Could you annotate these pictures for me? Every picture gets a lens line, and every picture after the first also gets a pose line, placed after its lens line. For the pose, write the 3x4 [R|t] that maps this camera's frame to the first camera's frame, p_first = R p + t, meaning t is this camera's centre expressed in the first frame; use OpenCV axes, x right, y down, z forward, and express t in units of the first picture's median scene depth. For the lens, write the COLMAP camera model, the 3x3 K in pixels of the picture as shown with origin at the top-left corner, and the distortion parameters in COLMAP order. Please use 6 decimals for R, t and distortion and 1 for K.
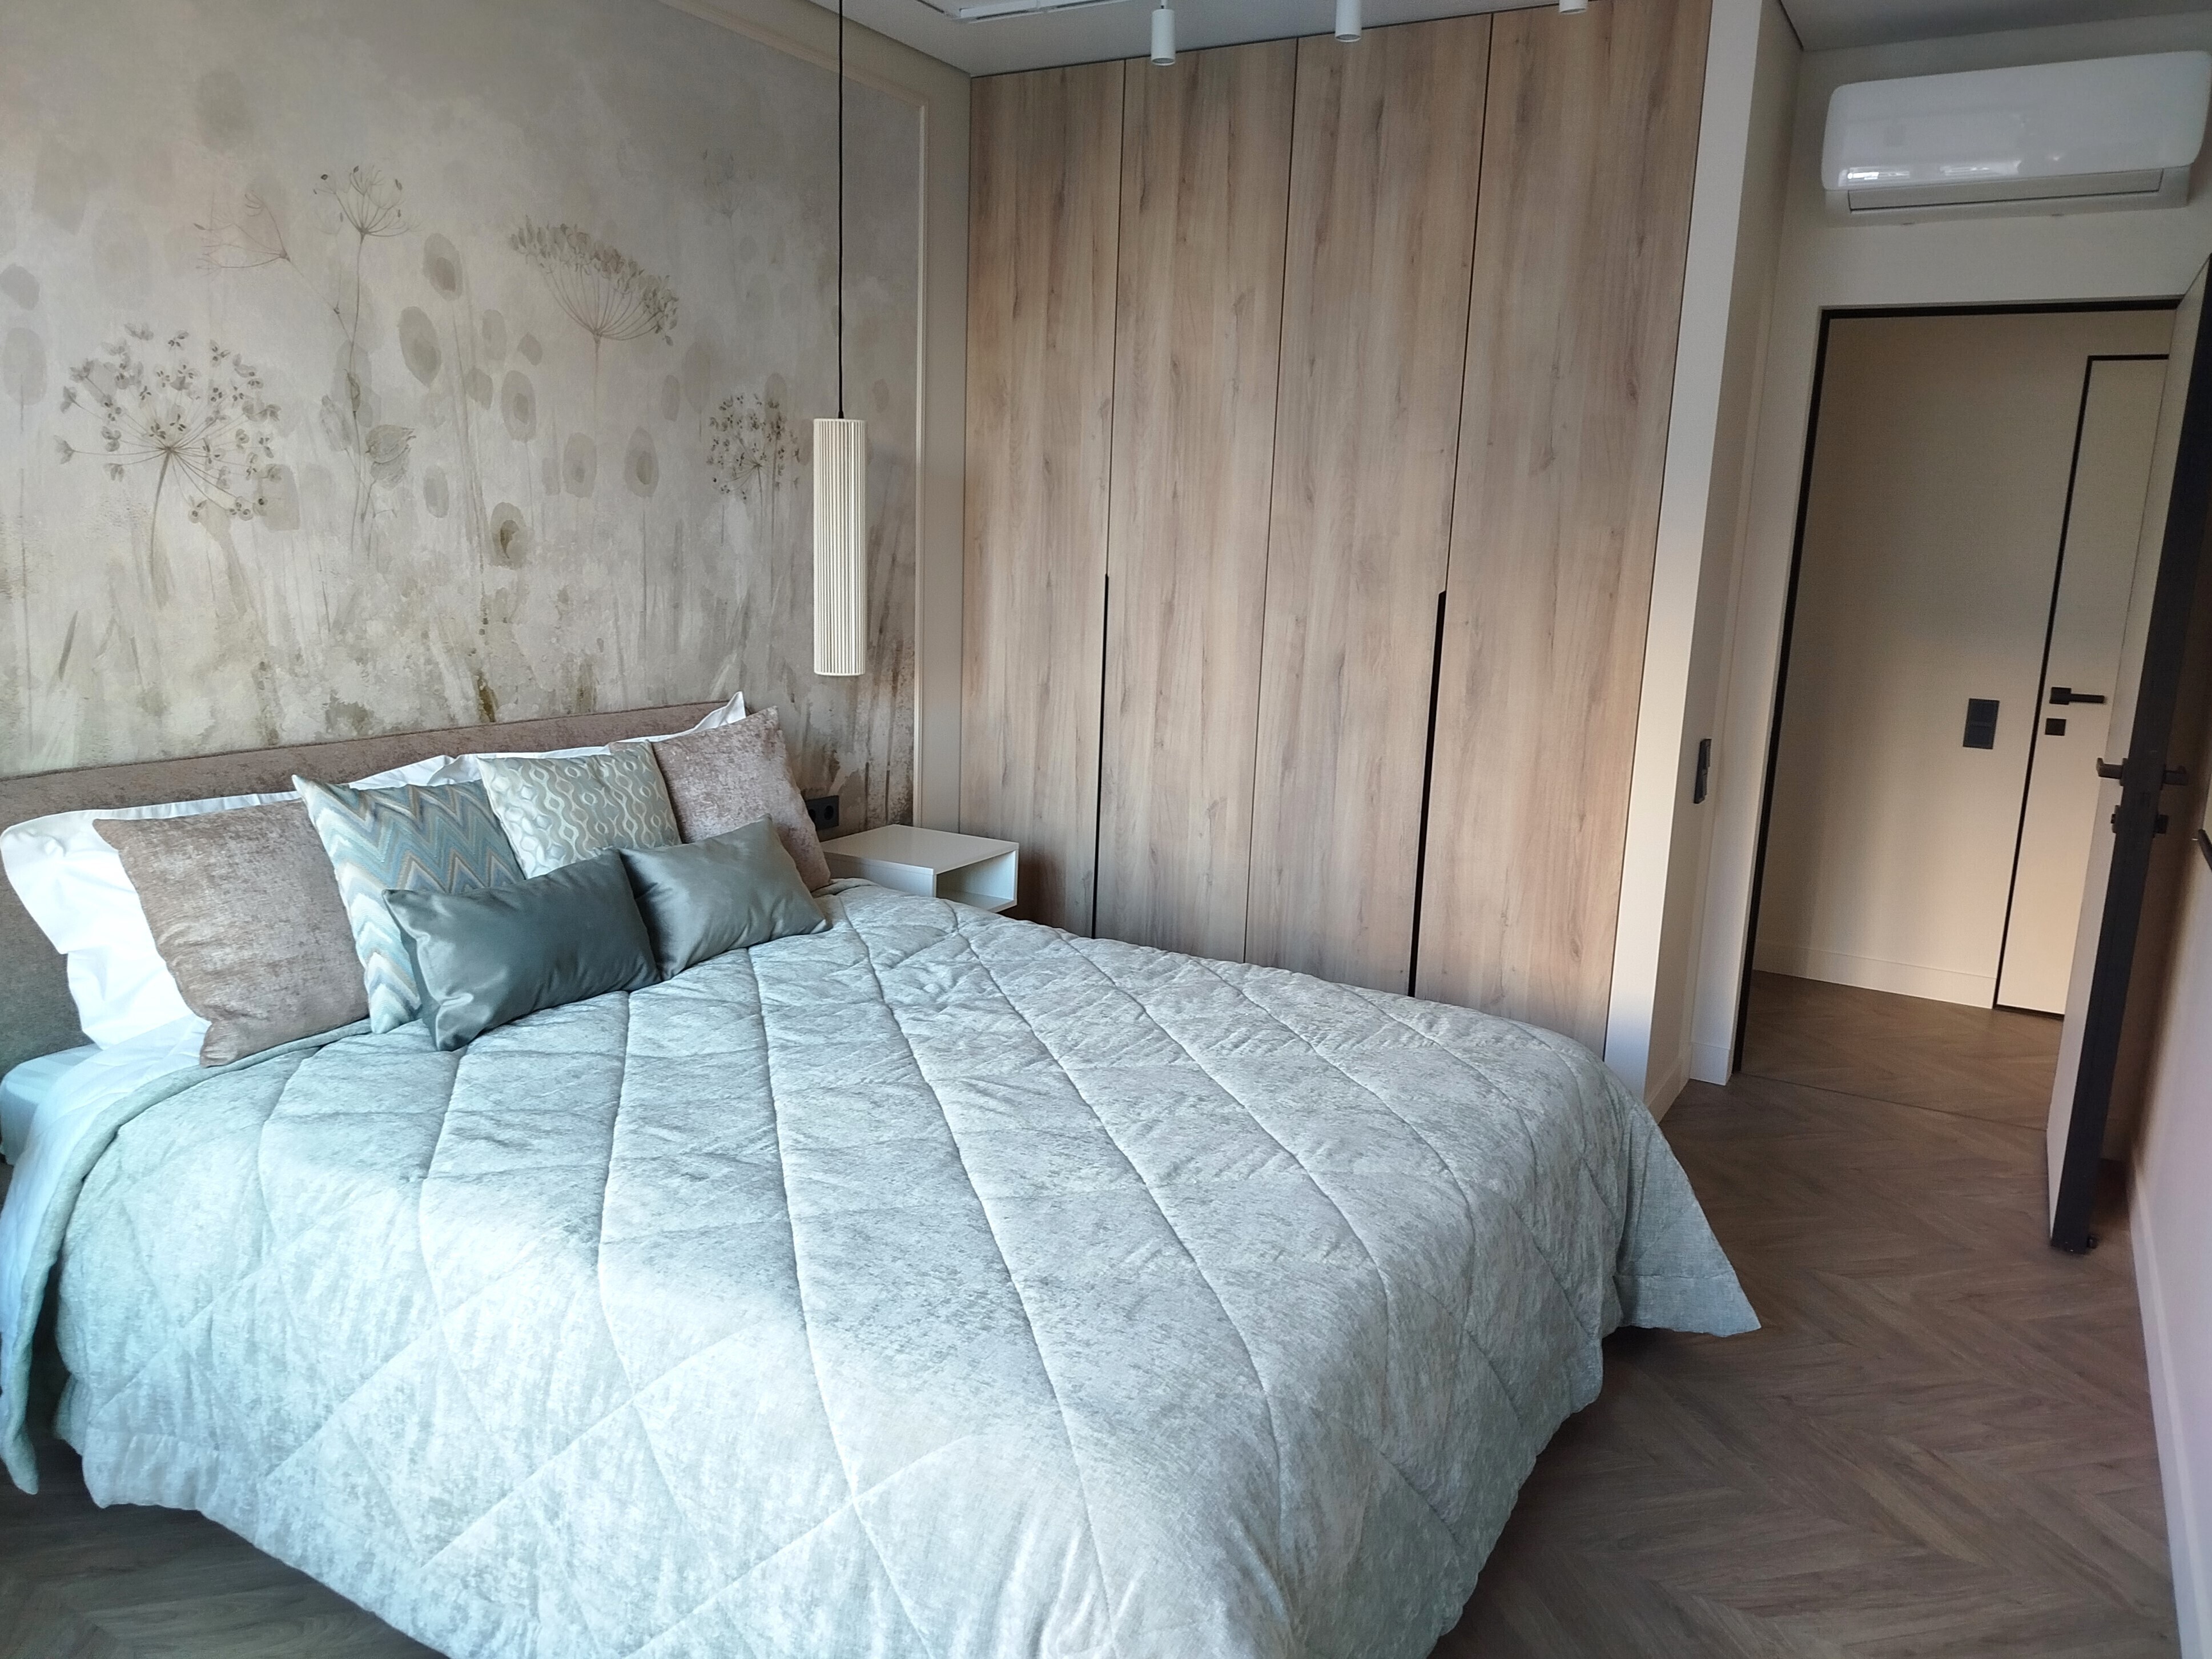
lens RADIAL K [[1581.4, 0, 1118.2], [0, 1581.4, 829.5], [0, 0, 1]] dist [0.049680, -0.073963]
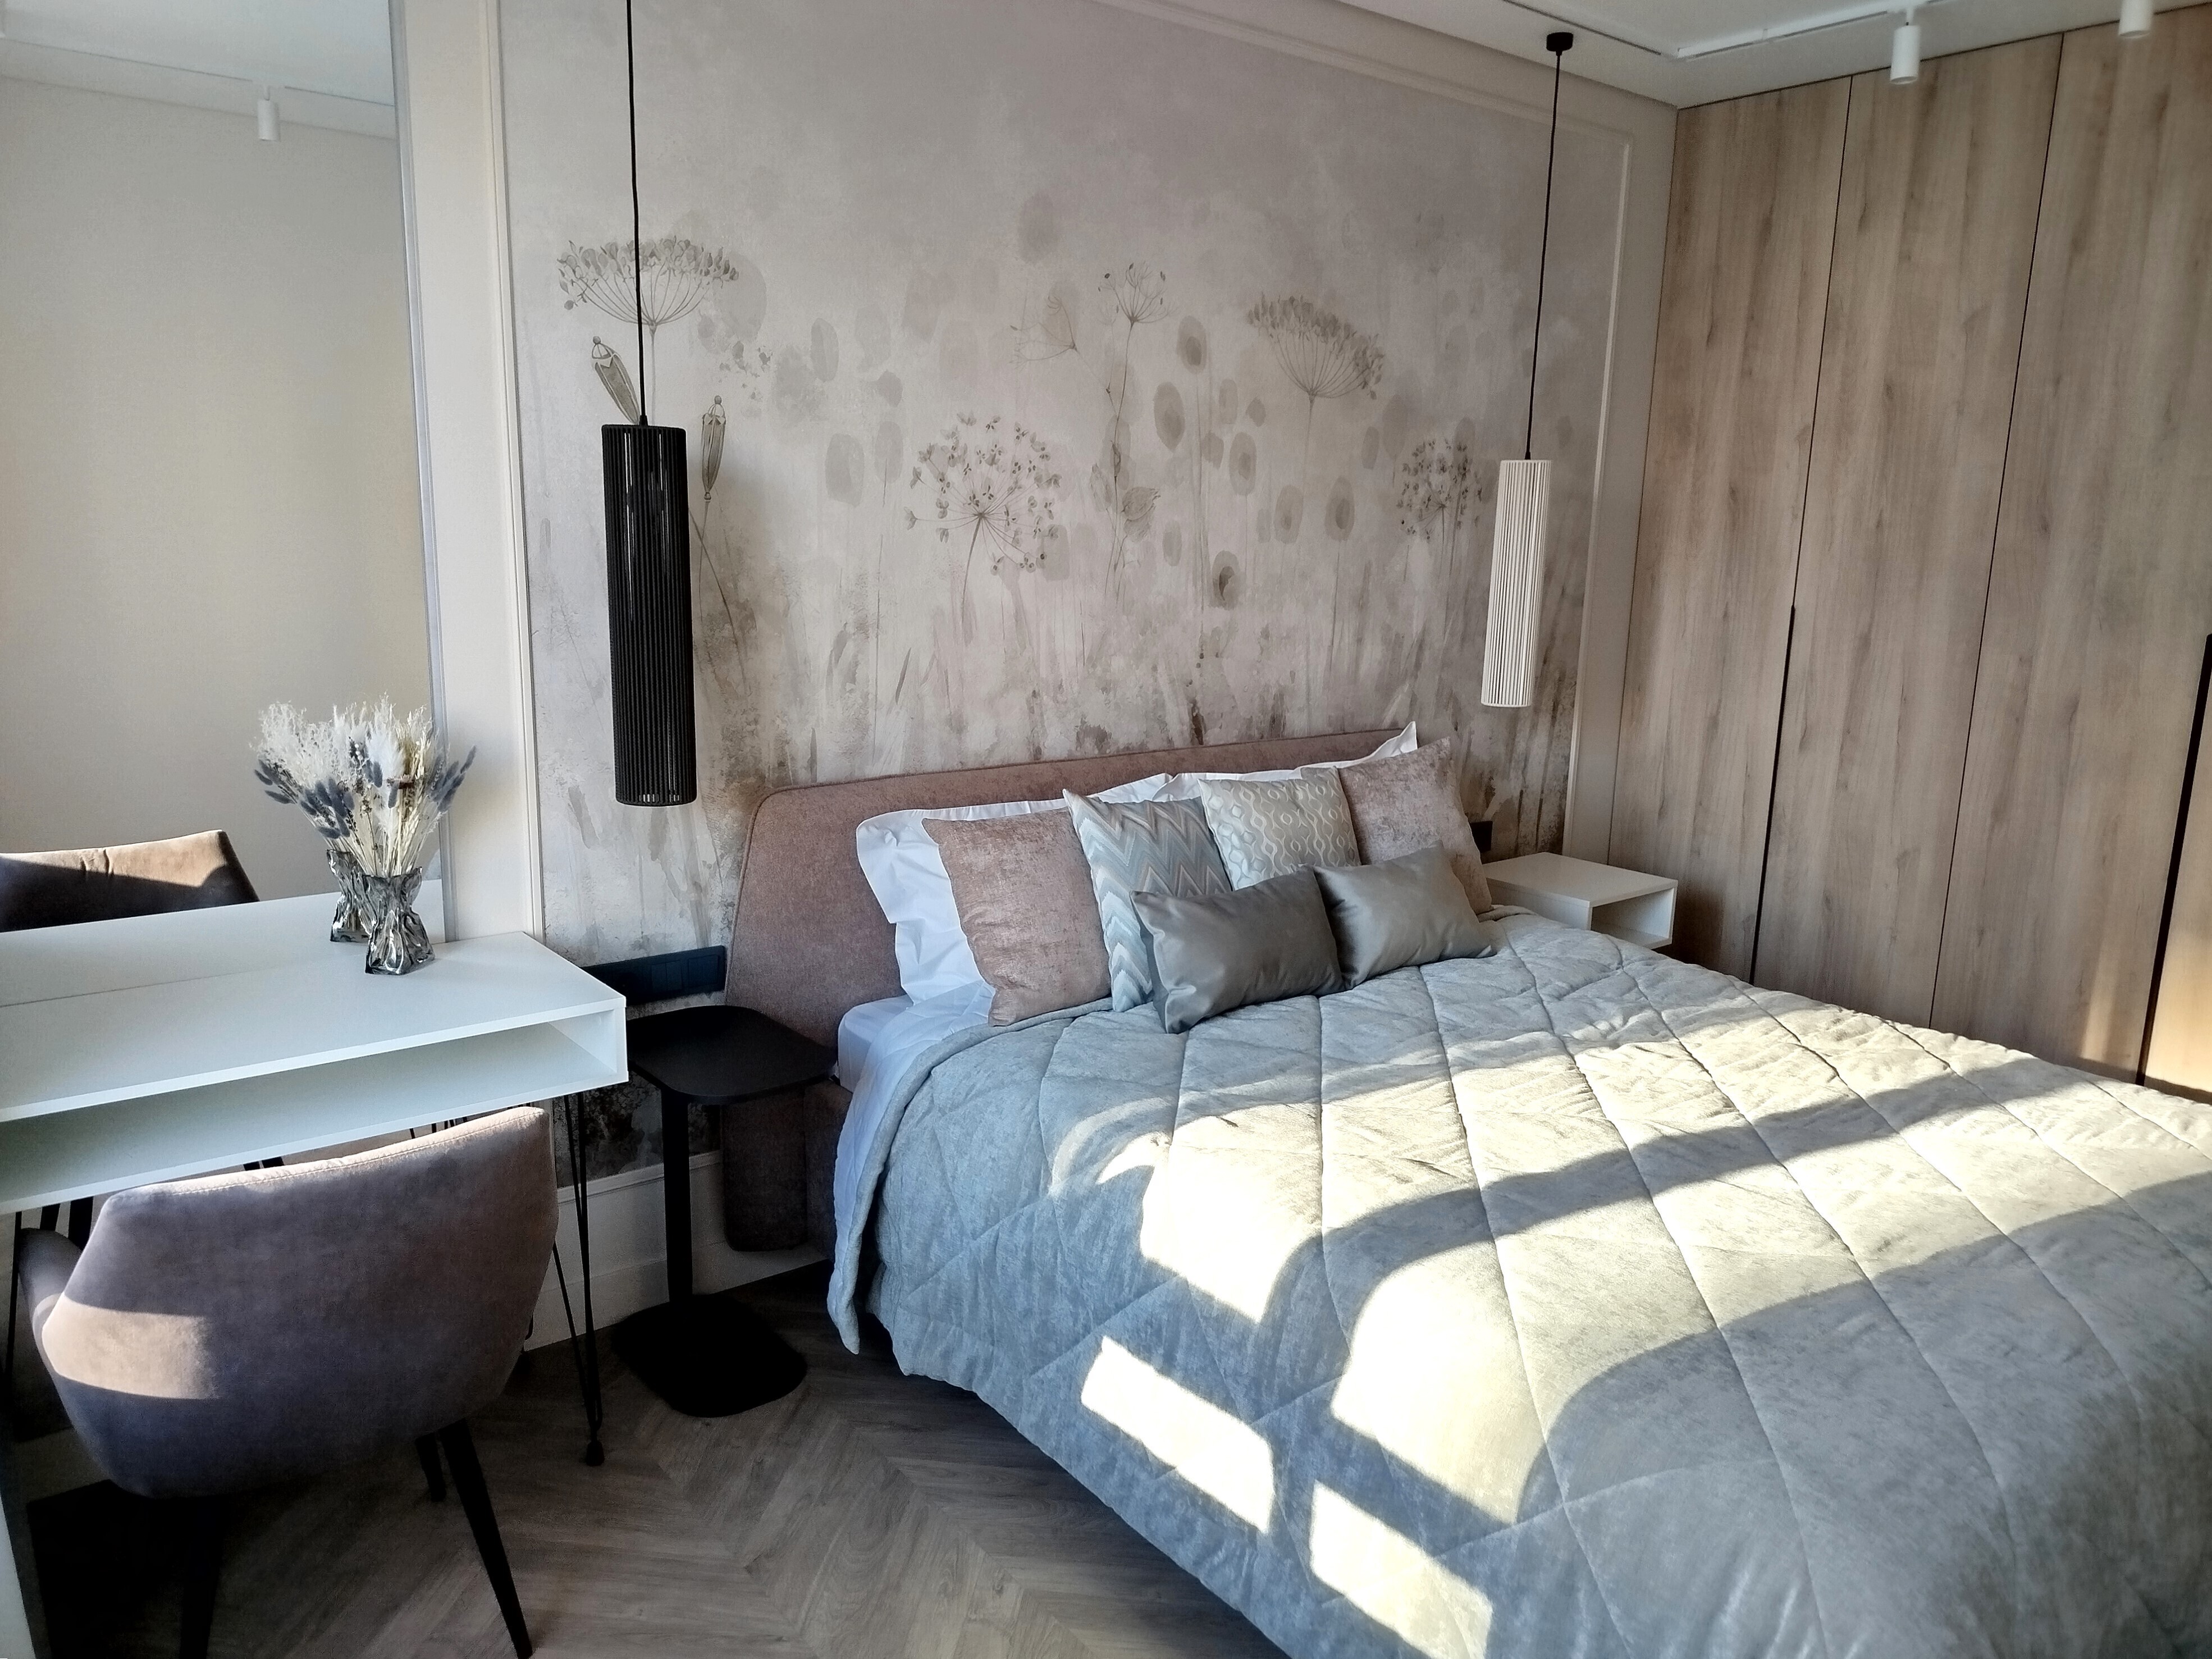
lens RADIAL K [[1559.7, 0, 1108.4], [0, 1559.7, 826.0], [0, 0, 1]] dist [0.106231, -0.169387]
pose [[0.926173, 0.060285, -0.372249, -0.042374], [-0.062364, 0.998033, 0.006465, -0.014288], [0.371907, 0.017227, 0.928110, -0.065050]]
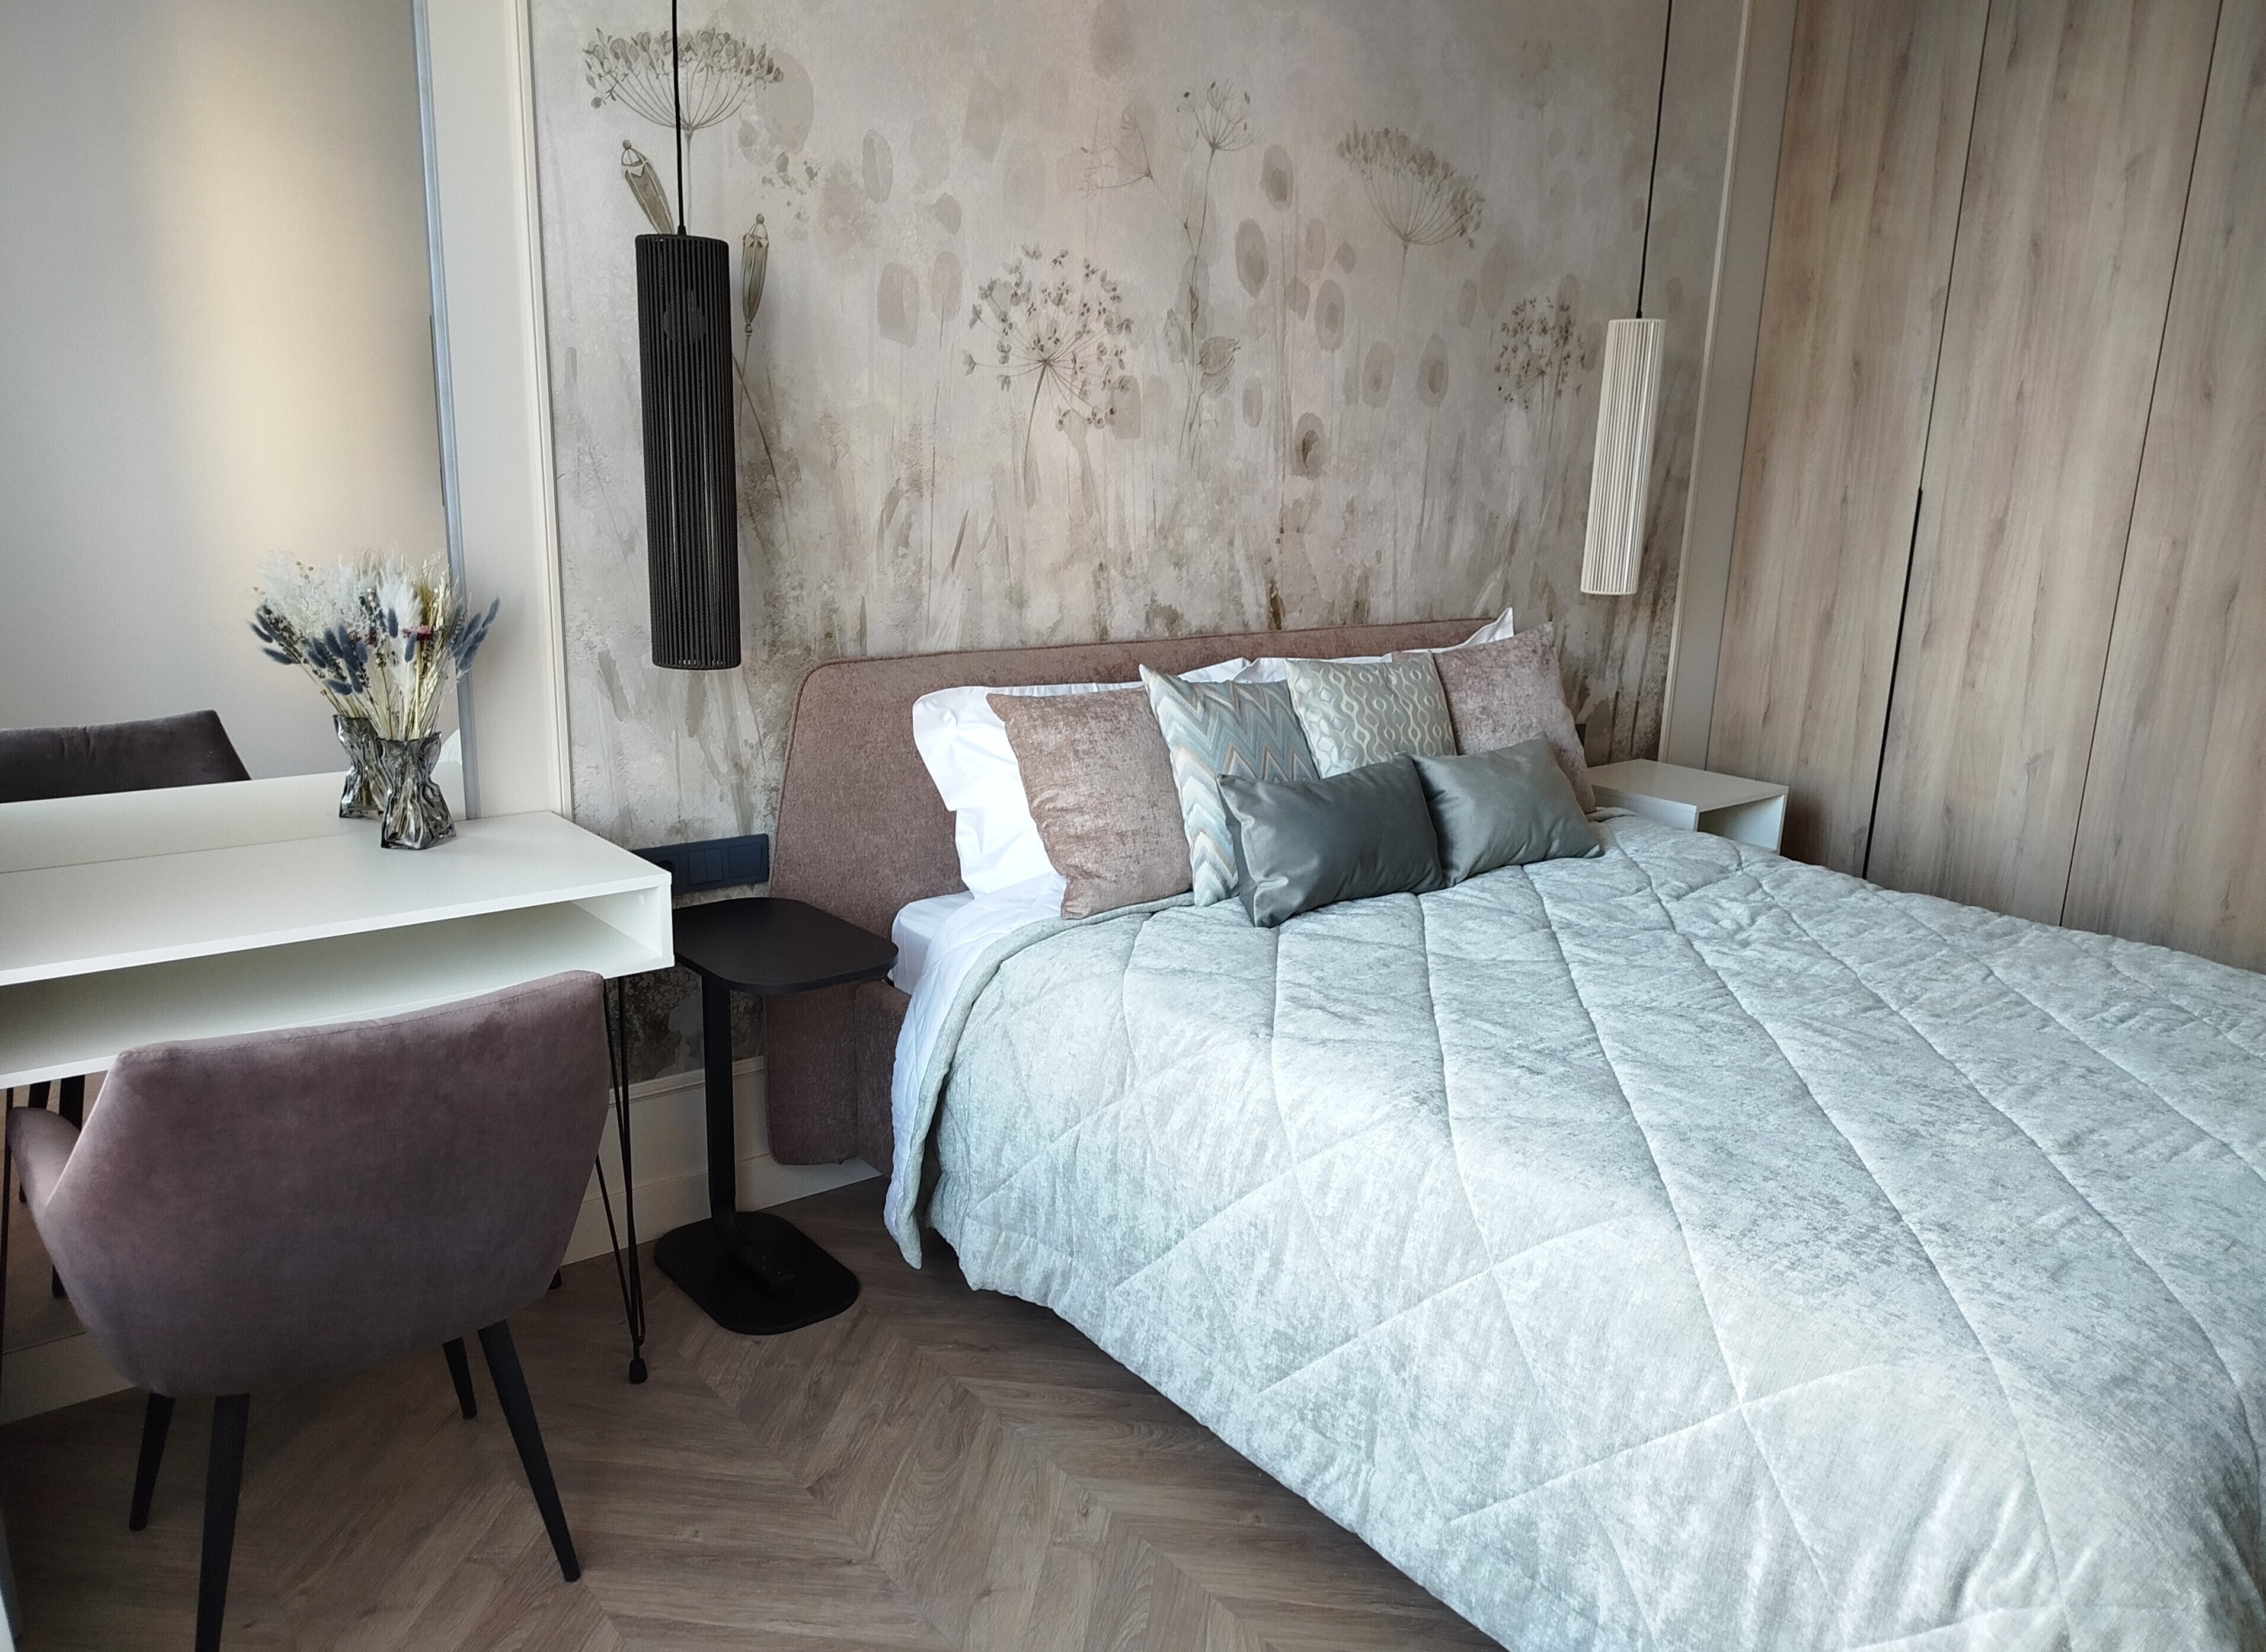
lens RADIAL K [[1651.0, 0, 1134.4], [0, 1651.0, 844.3], [0, 0, 1]] dist [0.089673, -0.131569]
pose [[0.926902, 0.082629, -0.366094, -0.086613], [-0.068755, 0.996339, 0.050799, 0.027499], [0.368952, -0.021915, 0.929190, -0.043523]]
